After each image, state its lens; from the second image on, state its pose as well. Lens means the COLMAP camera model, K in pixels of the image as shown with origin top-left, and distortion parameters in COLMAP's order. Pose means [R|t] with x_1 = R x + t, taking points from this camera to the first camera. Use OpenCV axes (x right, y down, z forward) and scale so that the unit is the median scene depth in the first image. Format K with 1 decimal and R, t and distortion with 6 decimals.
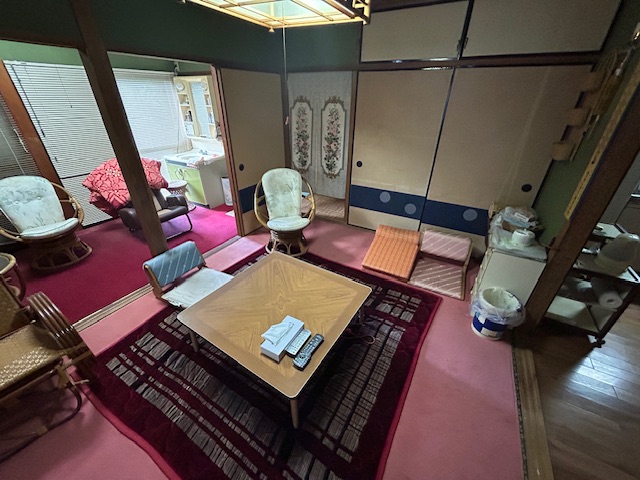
lens RADIAL K [[259.9, 0, 320.0], [0, 259.9, 240.0], [0, 0, 1]] dist [-0.002295, -0.000488]
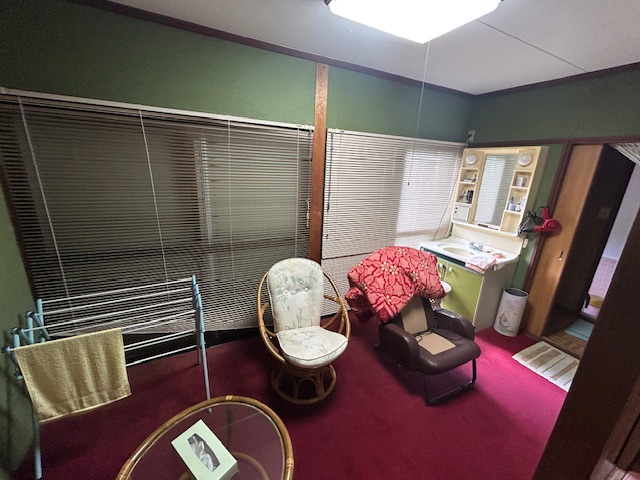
lens RADIAL K [[259.9, 0, 320.0], [0, 259.9, 240.0], [0, 0, 1]] dist [-0.002295, -0.000488]
pose [[0.835638, 0.177629, -0.519767, -0.605426], [-0.294709, 0.943524, -0.151361, -0.171228], [0.463526, 0.279663, 0.840793, 0.302312]]
